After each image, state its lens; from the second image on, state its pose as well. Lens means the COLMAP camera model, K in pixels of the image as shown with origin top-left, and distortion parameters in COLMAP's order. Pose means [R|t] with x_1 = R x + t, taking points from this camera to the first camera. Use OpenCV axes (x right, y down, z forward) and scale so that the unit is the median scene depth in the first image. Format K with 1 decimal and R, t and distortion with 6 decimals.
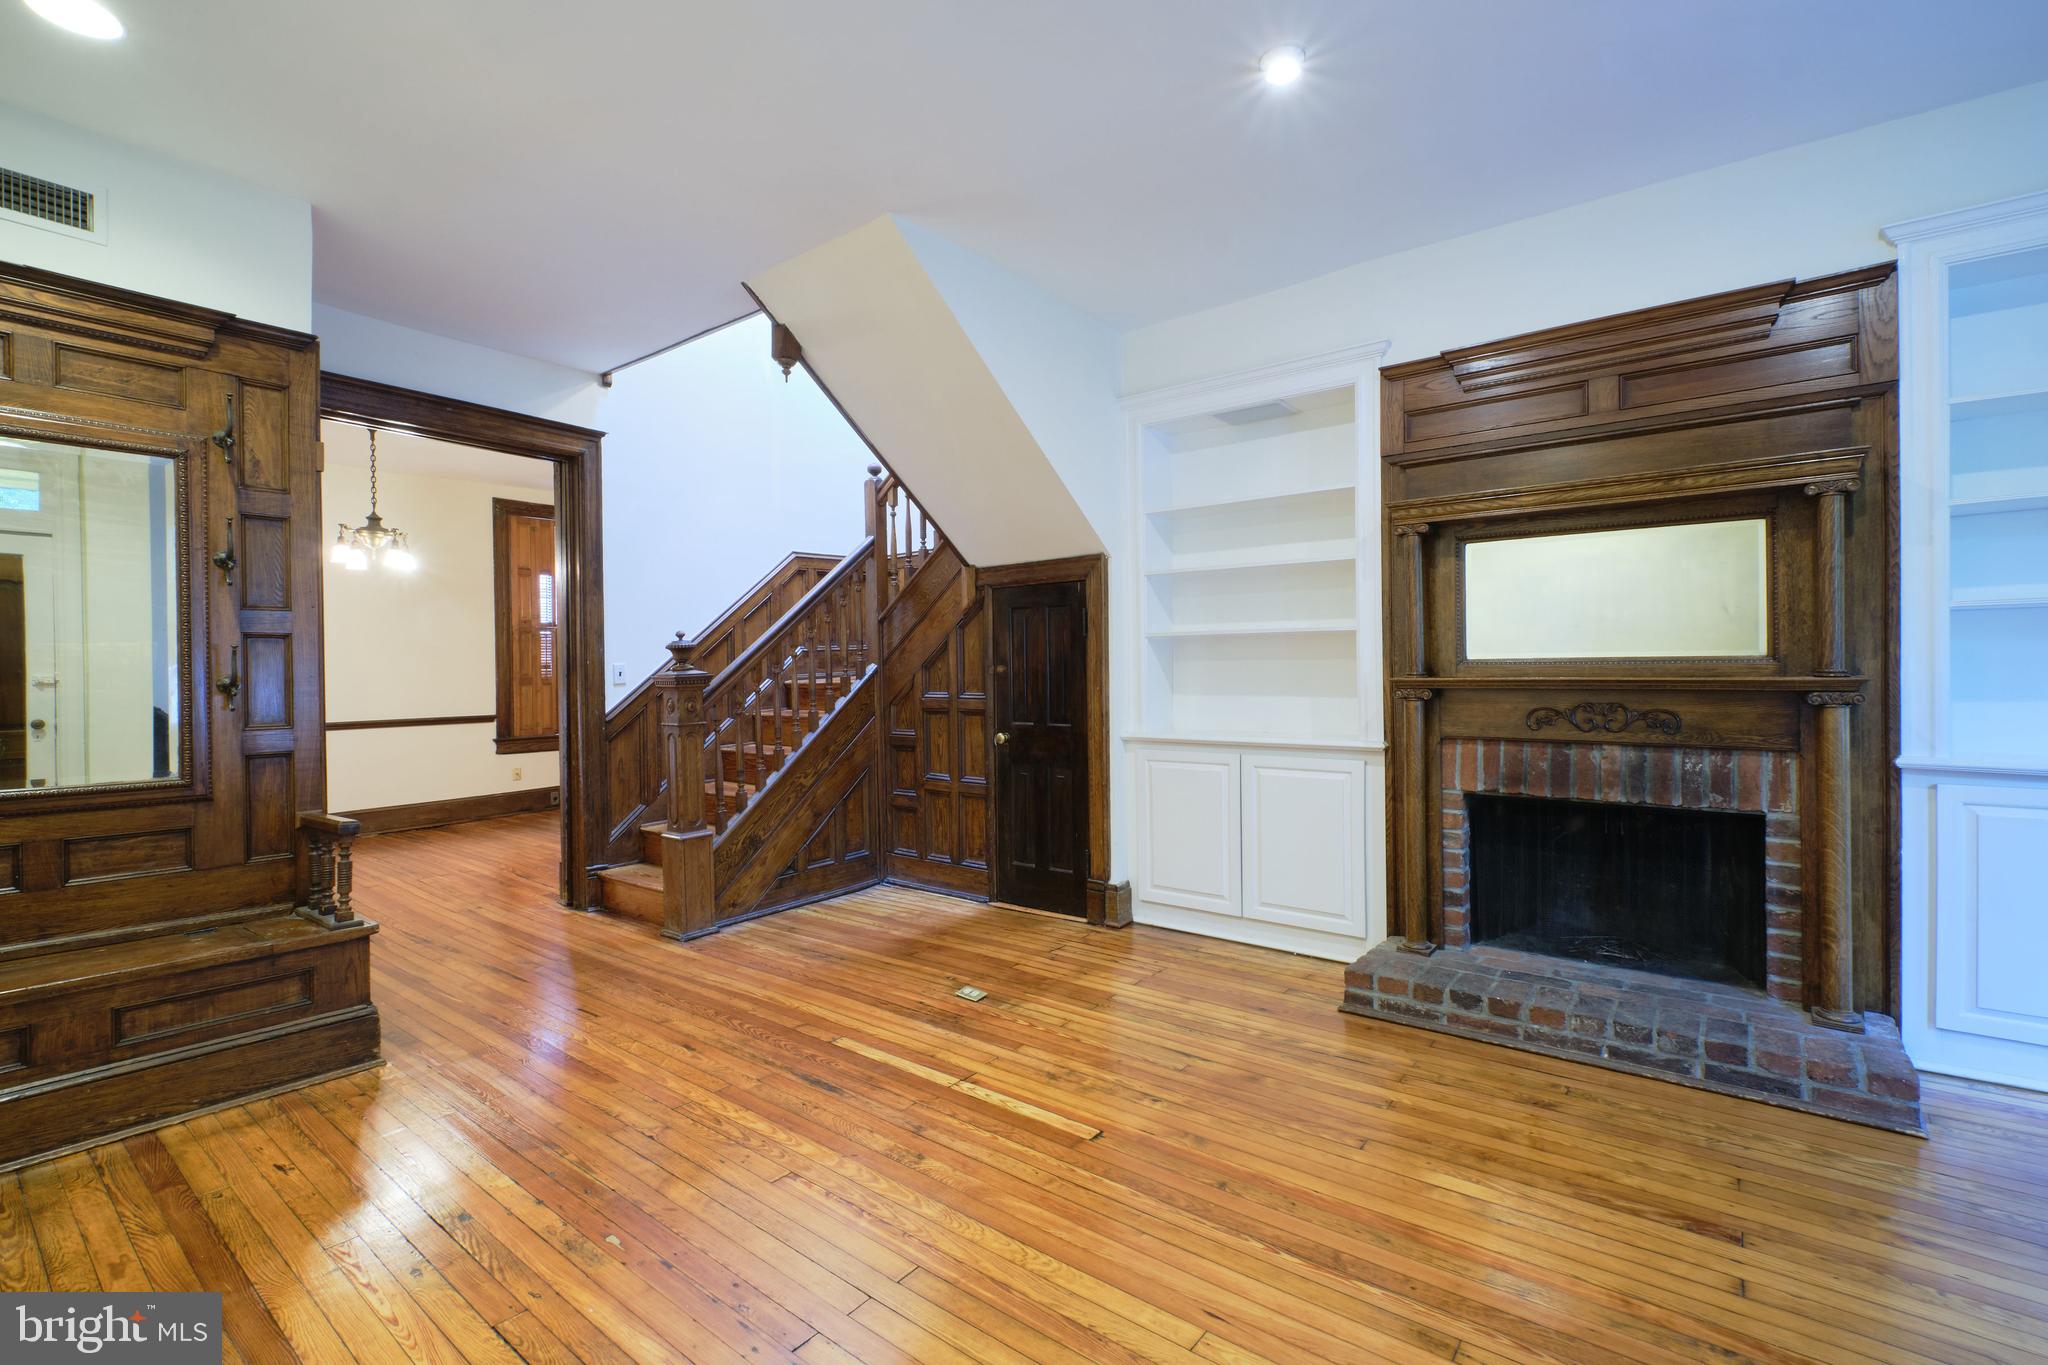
lens RADIAL K [[910.0, 0, 1027.5], [0, 910.0, 668.5], [0, 0, 1]] dist [0.002392, -0.002261]
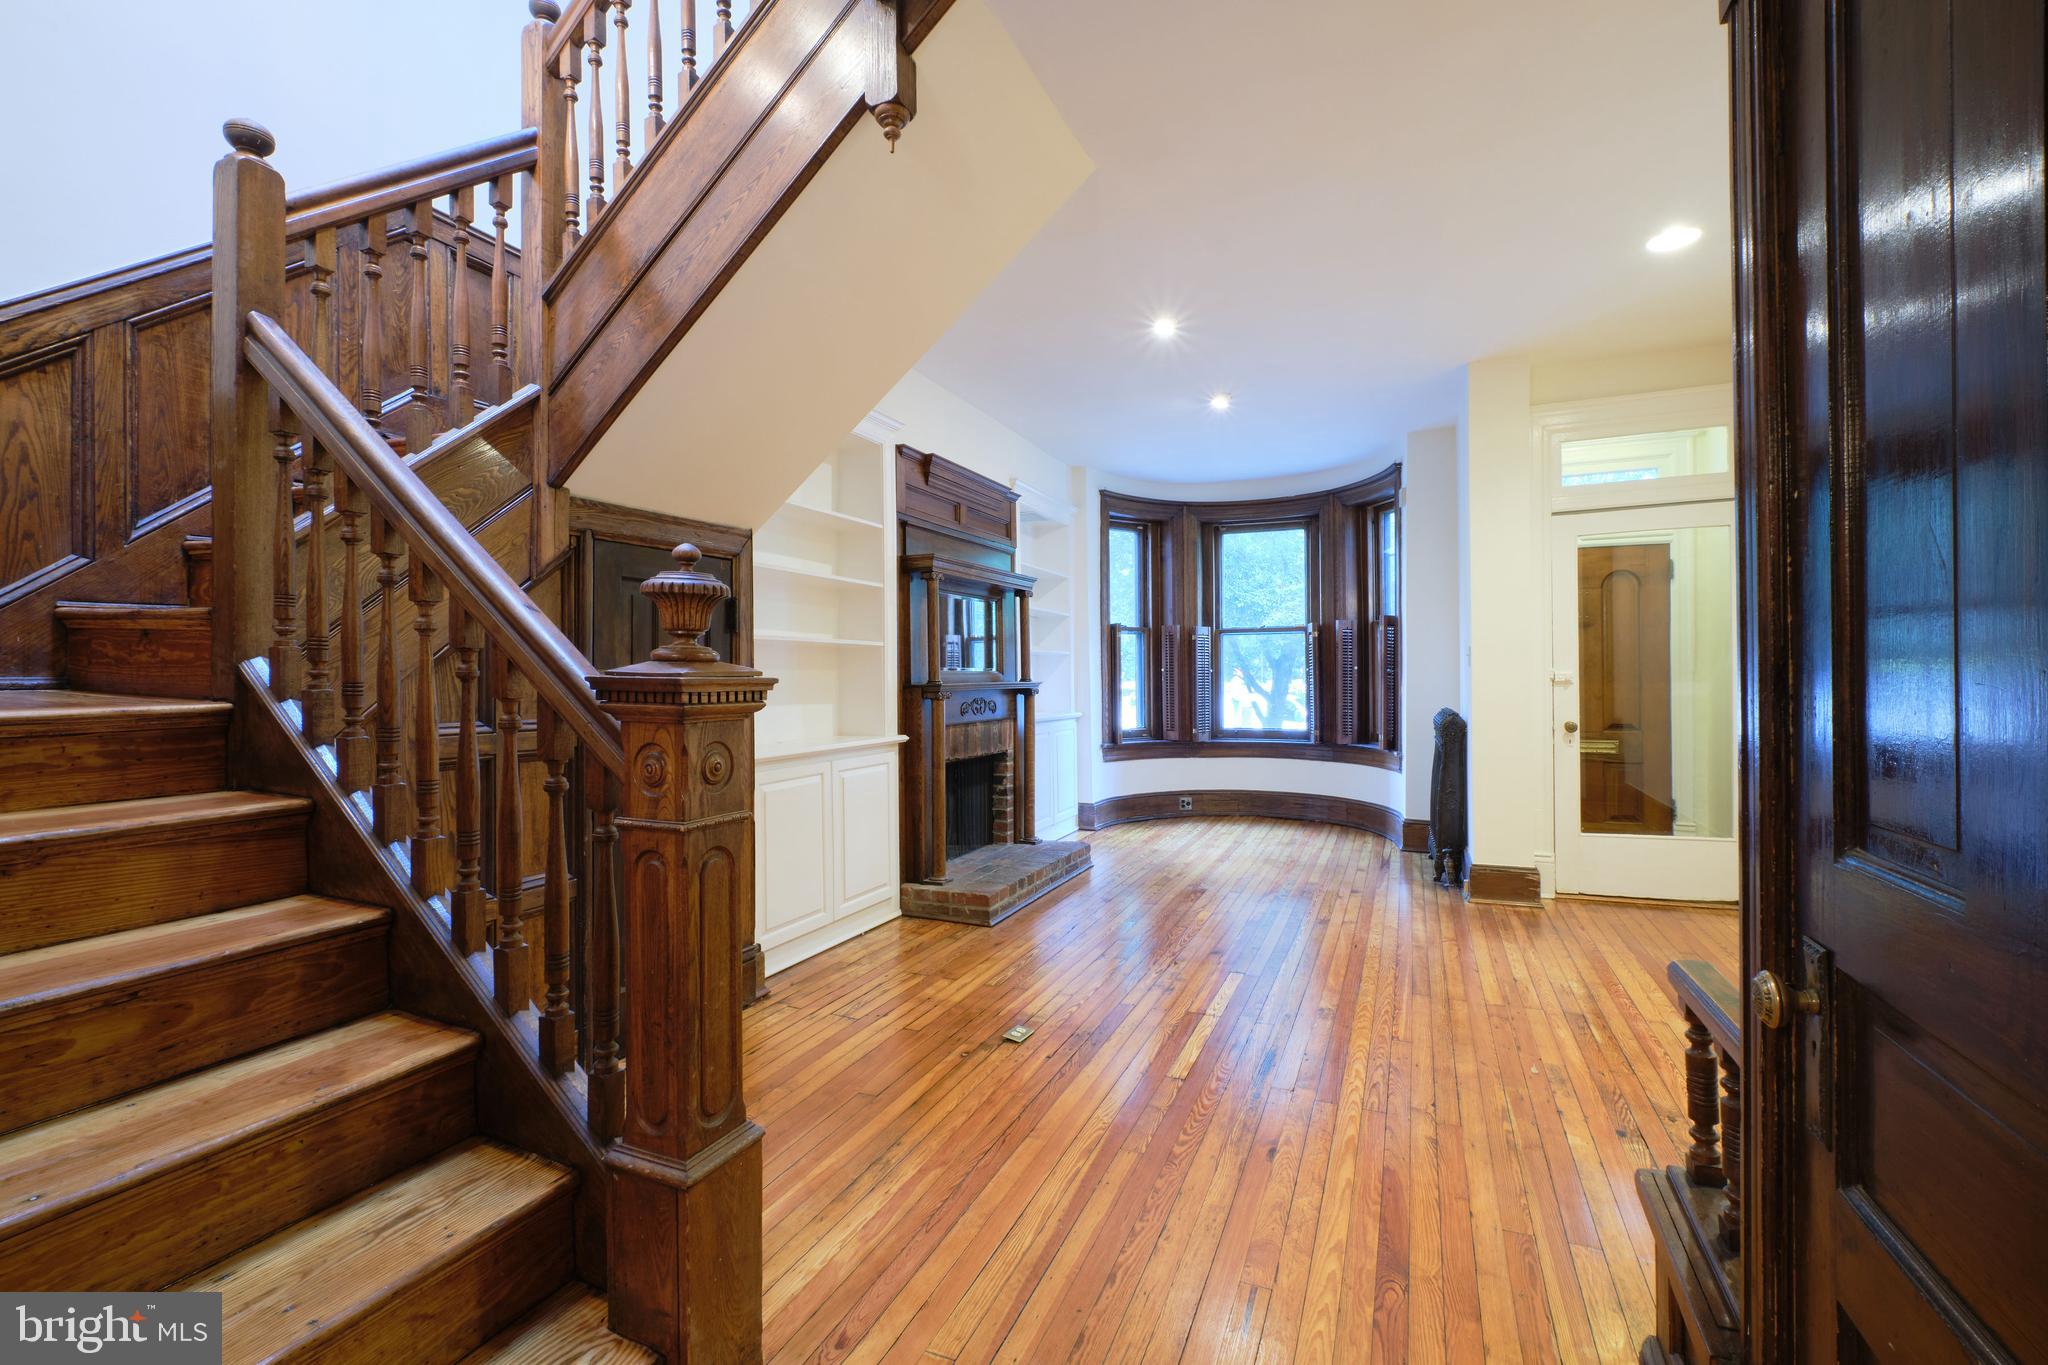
lens RADIAL K [[910.0, 0, 1024.3], [0, 910.0, 669.2], [0, 0, 1]] dist [0.002392, -0.002261]
pose [[-0.258545, 0.022484, 0.965738, -0.959611], [0.011327, 0.999731, -0.020243, 0.016868], [-0.965933, 0.005705, -0.258730, 1.253566]]
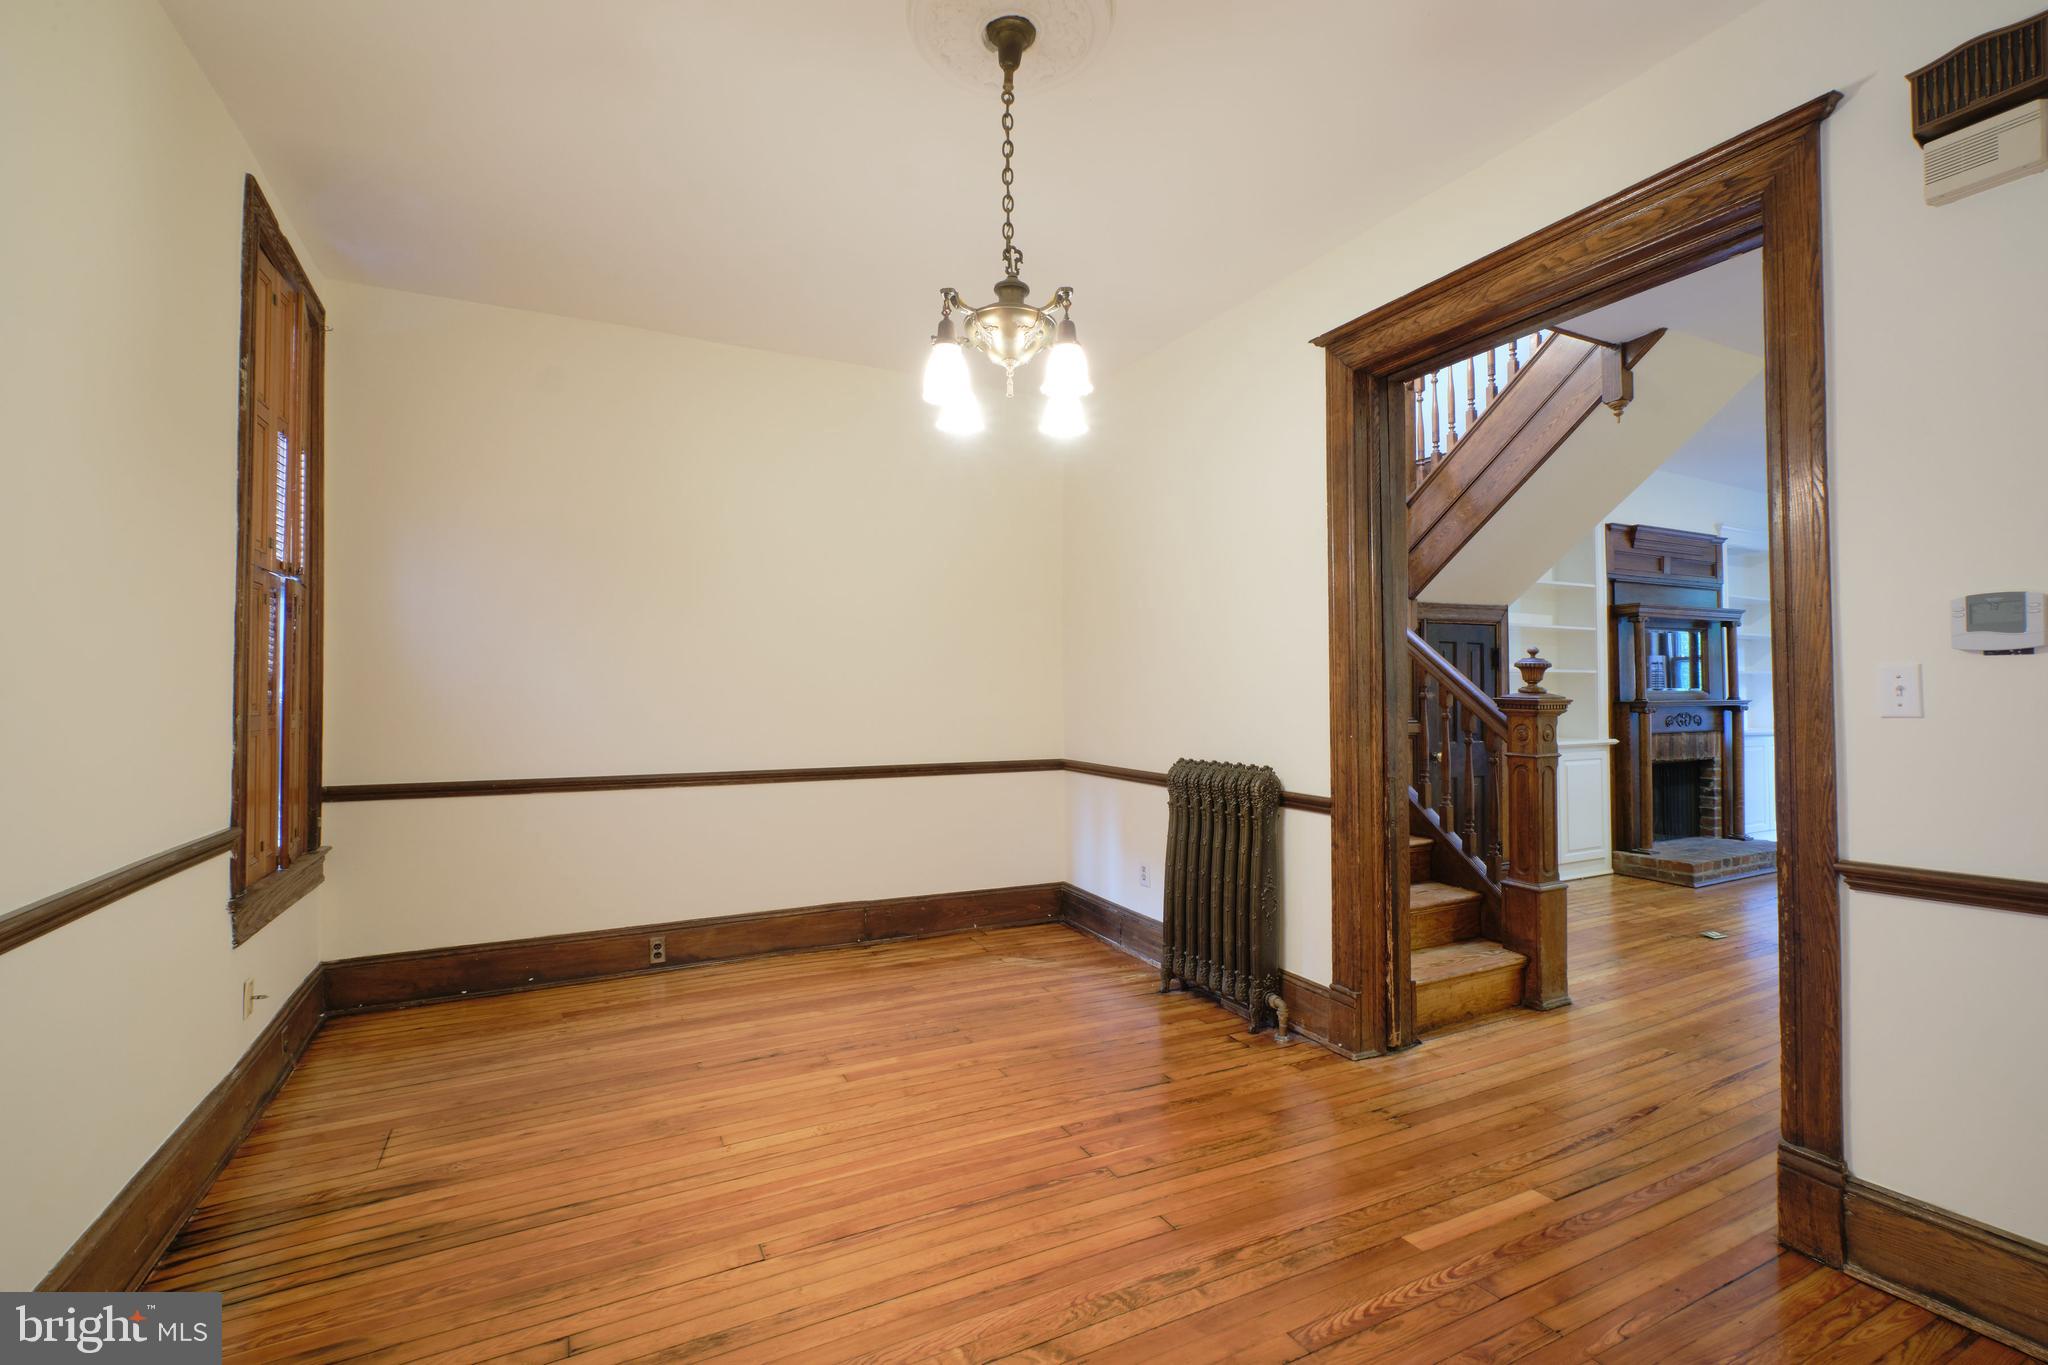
lens RADIAL K [[910.0, 0, 1030.7], [0, 910.0, 676.6], [0, 0, 1]] dist [0.002392, -0.002261]
pose [[0.405770, 0.028088, 0.913544, -1.763719], [-0.000082, 0.999529, -0.030696, 0.016665], [-0.913975, 0.012380, 0.405581, 1.407350]]
